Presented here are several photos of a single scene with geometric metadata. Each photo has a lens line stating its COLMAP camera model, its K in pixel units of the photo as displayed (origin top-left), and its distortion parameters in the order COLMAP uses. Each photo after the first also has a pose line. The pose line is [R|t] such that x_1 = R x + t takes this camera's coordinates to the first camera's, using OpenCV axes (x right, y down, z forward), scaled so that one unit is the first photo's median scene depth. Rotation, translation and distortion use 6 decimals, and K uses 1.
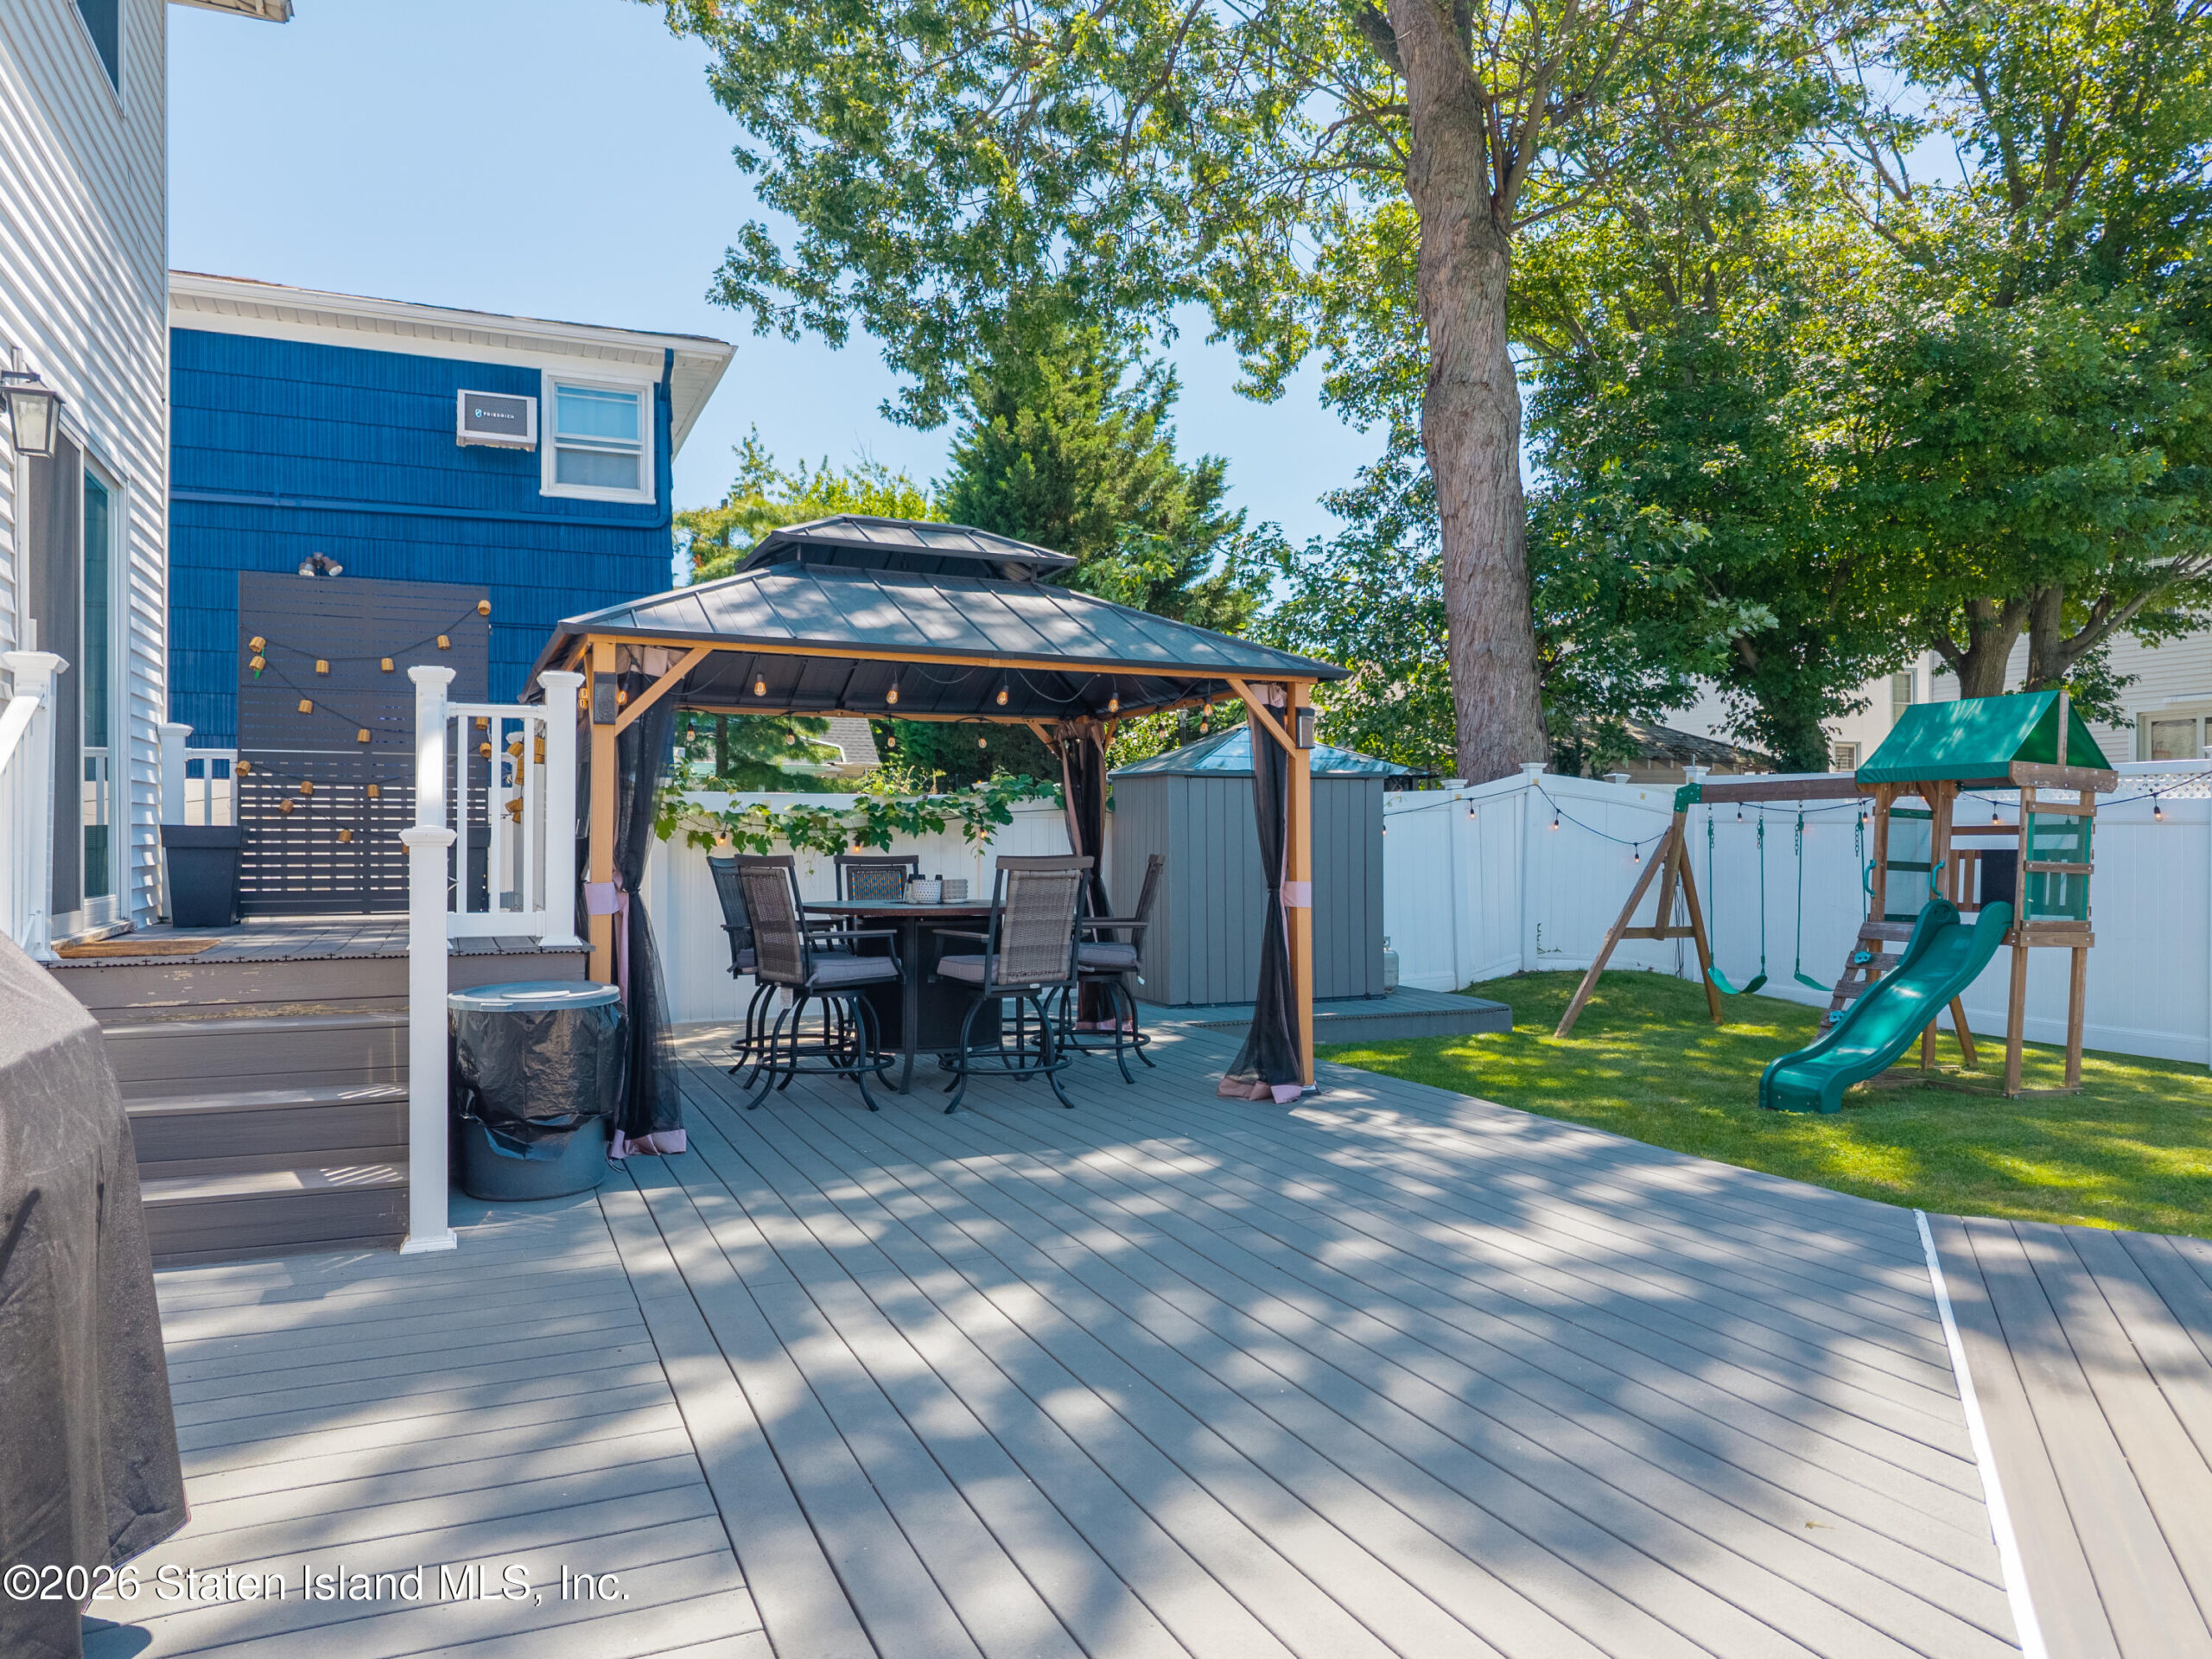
lens RADIAL K [[1485.2, 0, 1106.0], [0, 1485.2, 829.5], [0, 0, 1]] dist [-0.000278, -0.001833]
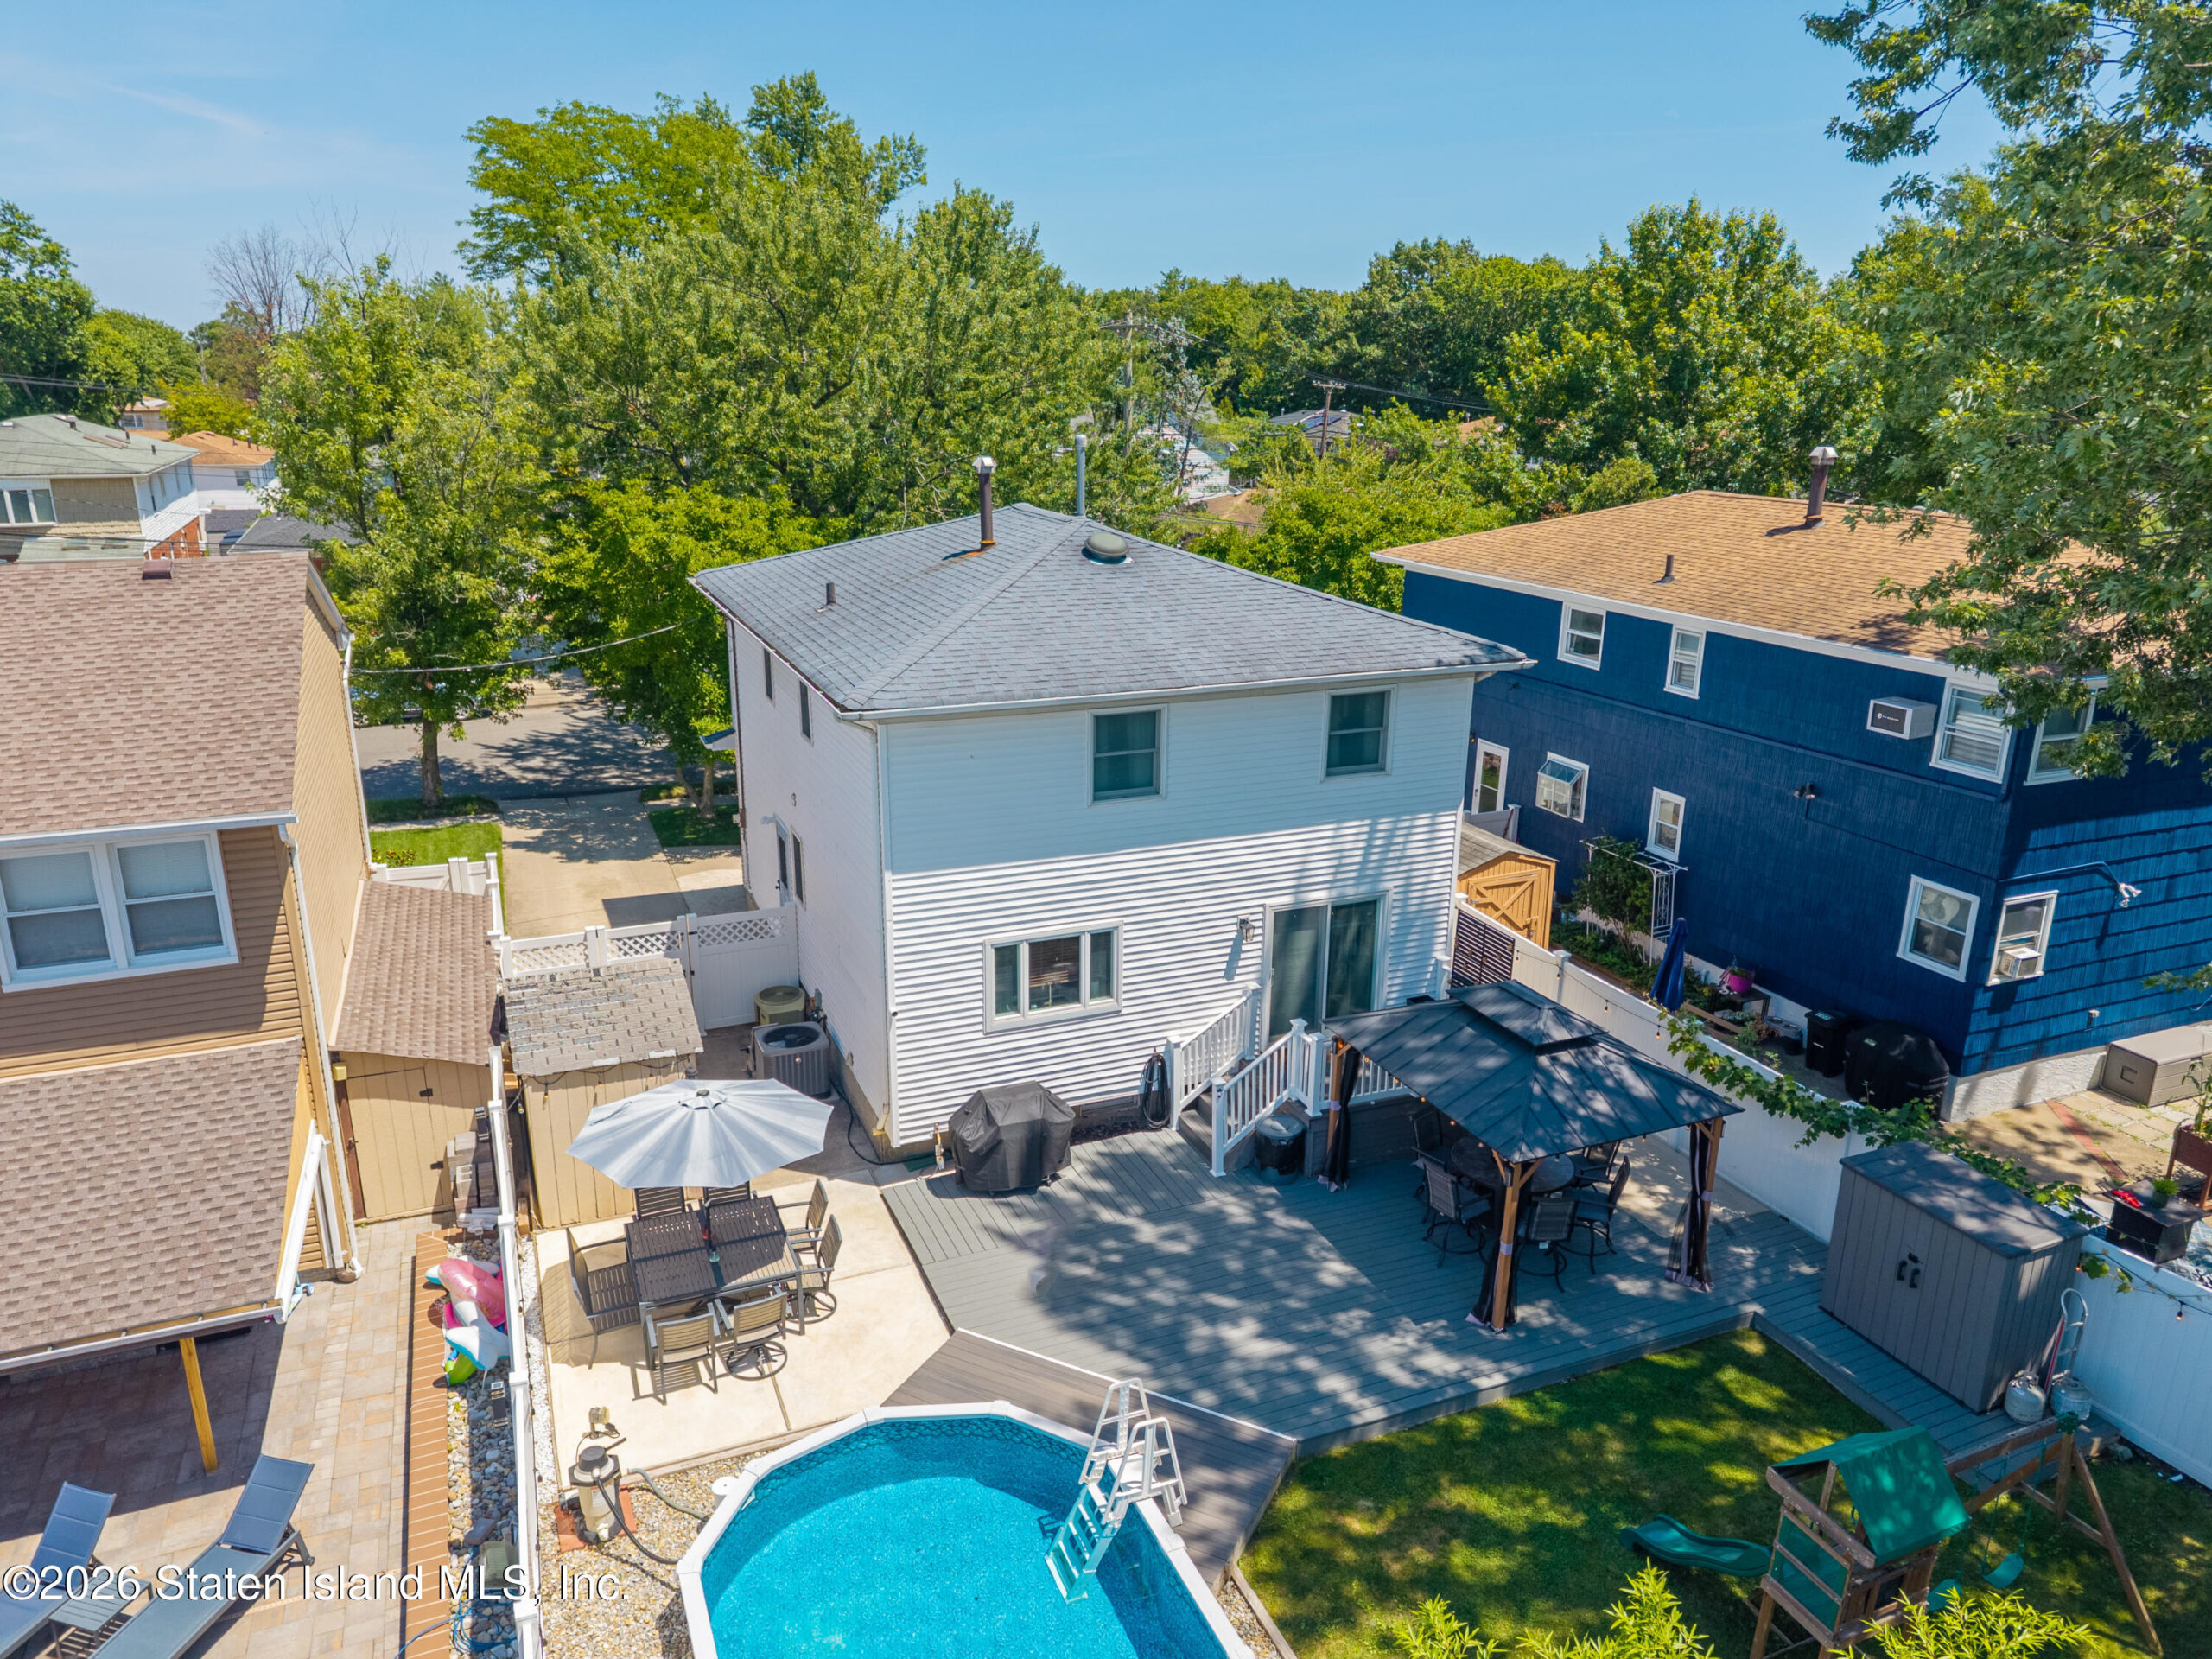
lens RADIAL K [[1485.2, 0, 1106.0], [0, 1485.2, 829.5], [0, 0, 1]] dist [-0.000278, -0.001833]
pose [[-0.023026, 0.285770, -0.958022, 3.916244], [-0.007079, 0.958205, 0.285995, -2.173494], [0.999710, 0.013367, -0.020041, 0.943662]]
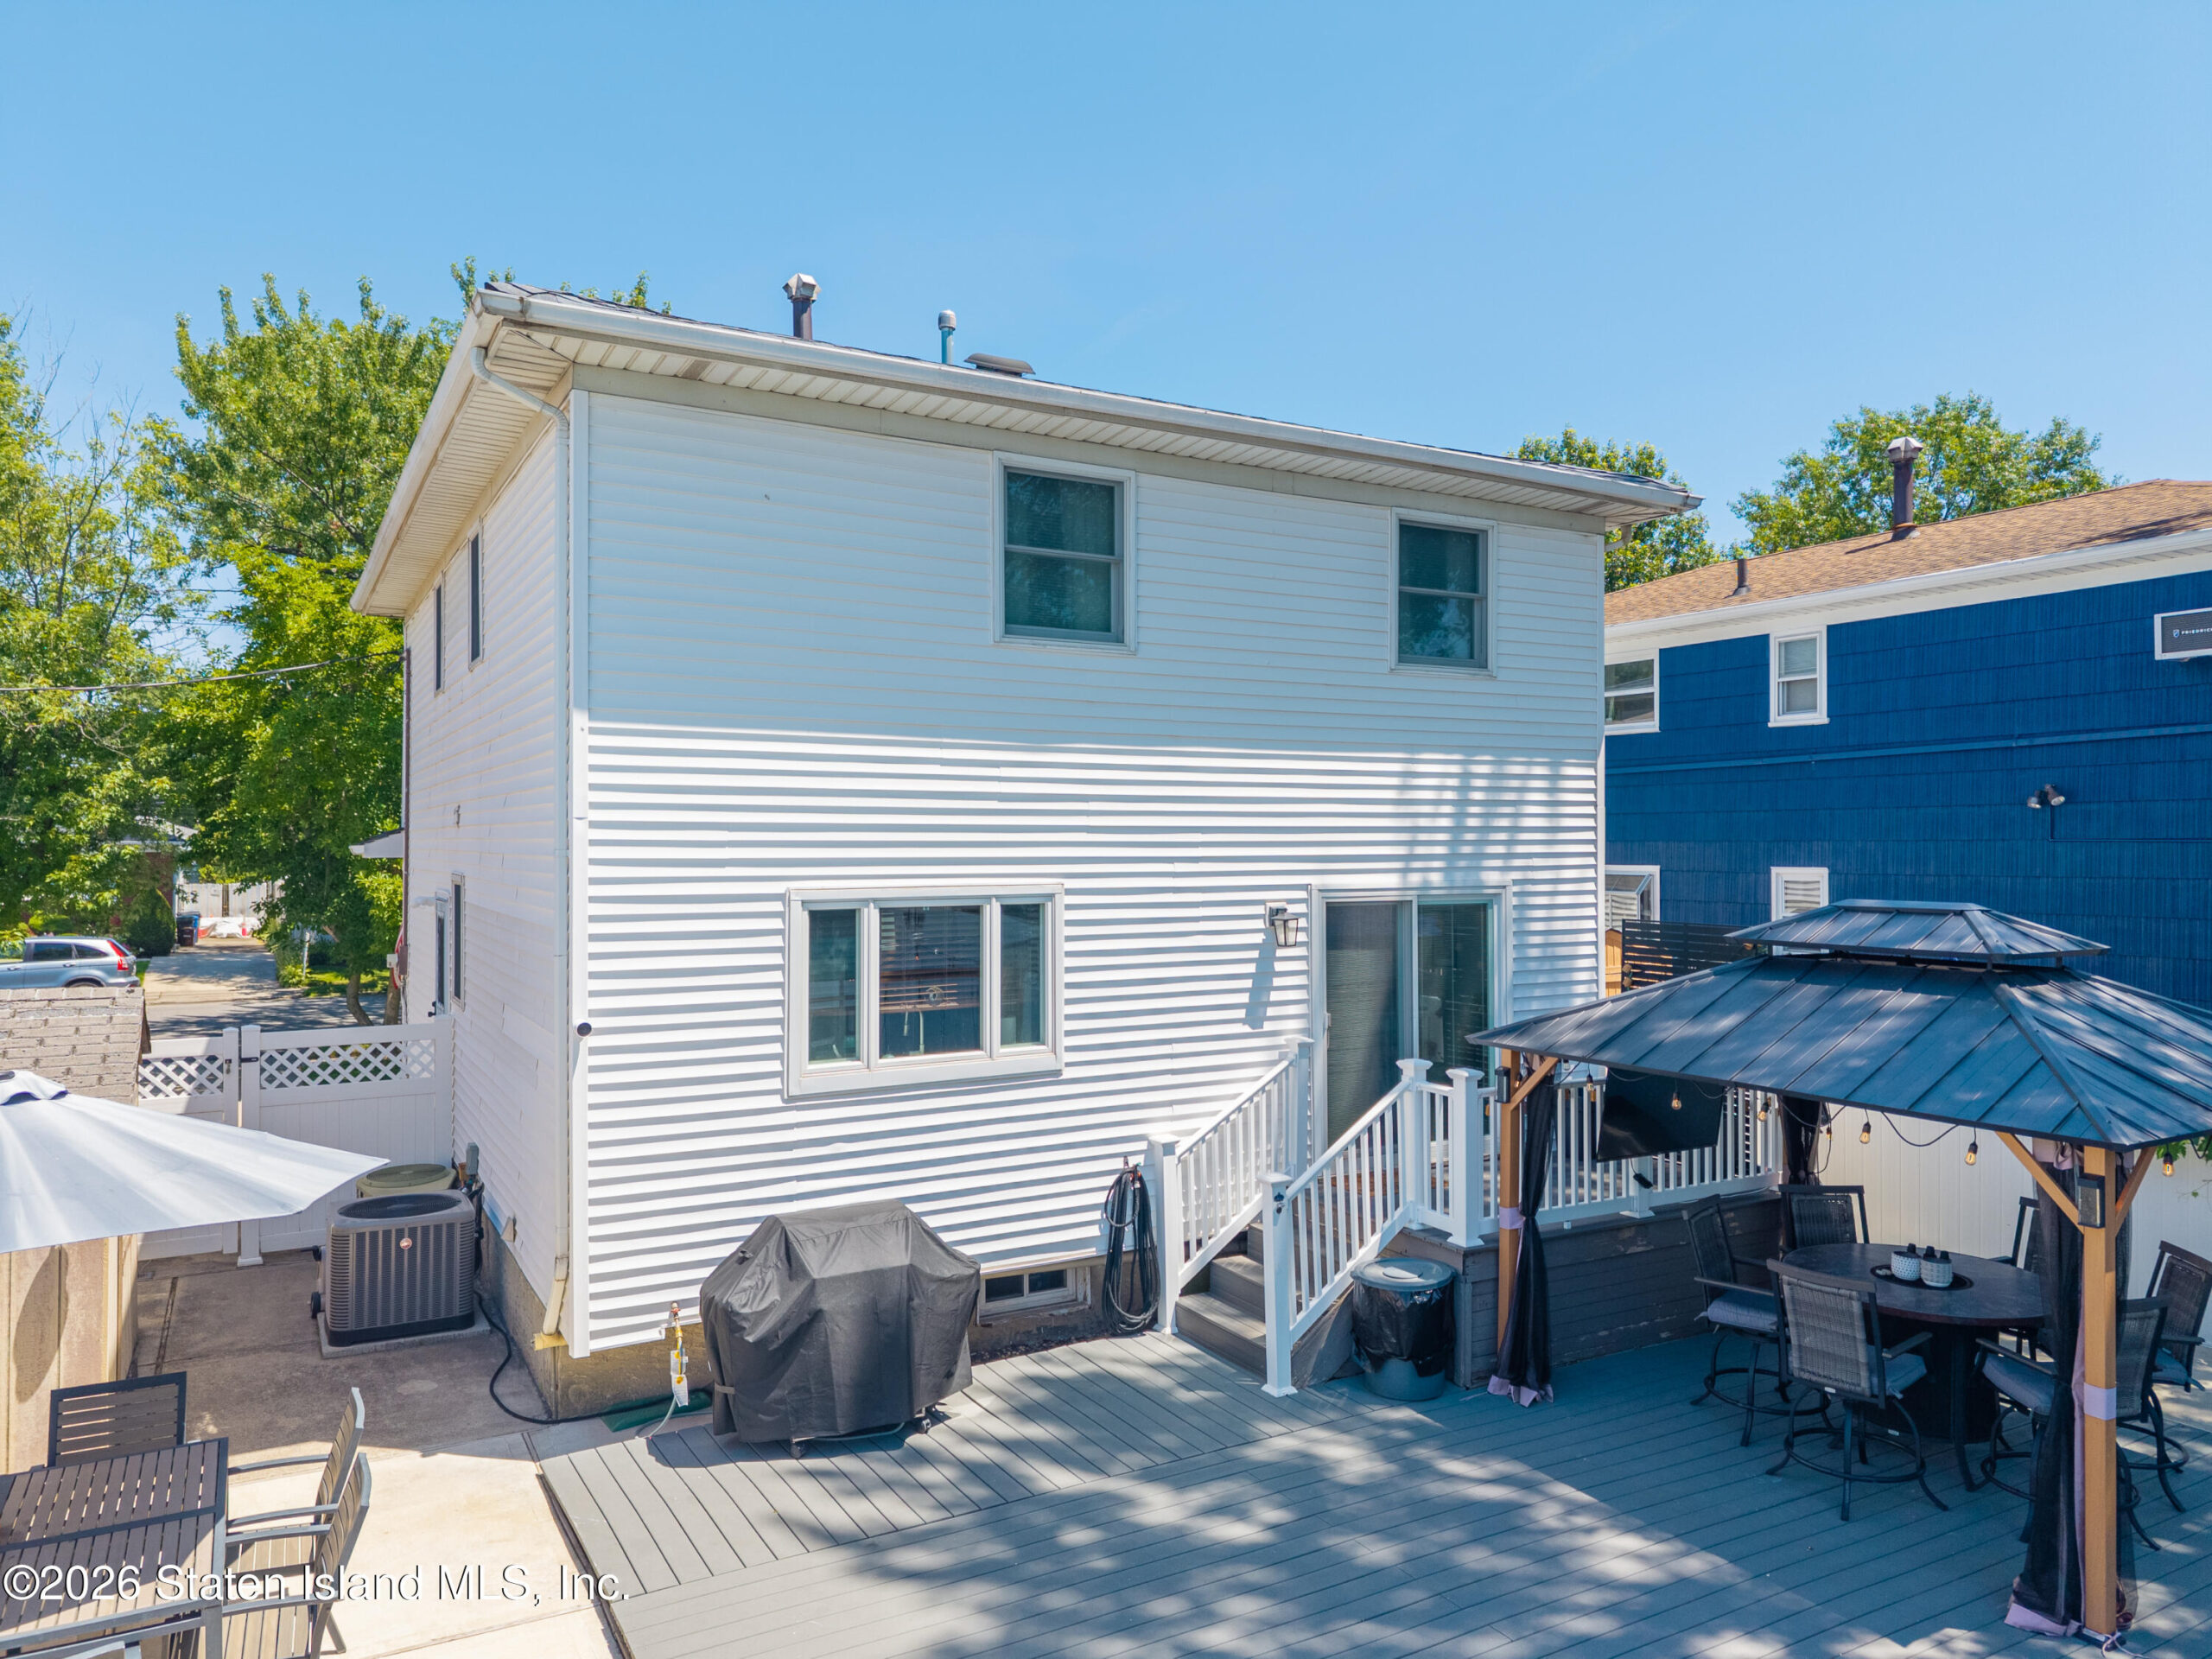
lens RADIAL K [[1485.2, 0, 1106.0], [0, 1485.2, 829.5], [0, 0, 1]] dist [-0.000278, -0.001833]
pose [[0.099777, -0.011005, -0.994949, 1.827439], [0.005093, 0.999931, -0.010550, -0.537617], [0.994997, -0.004014, 0.099826, 0.725681]]
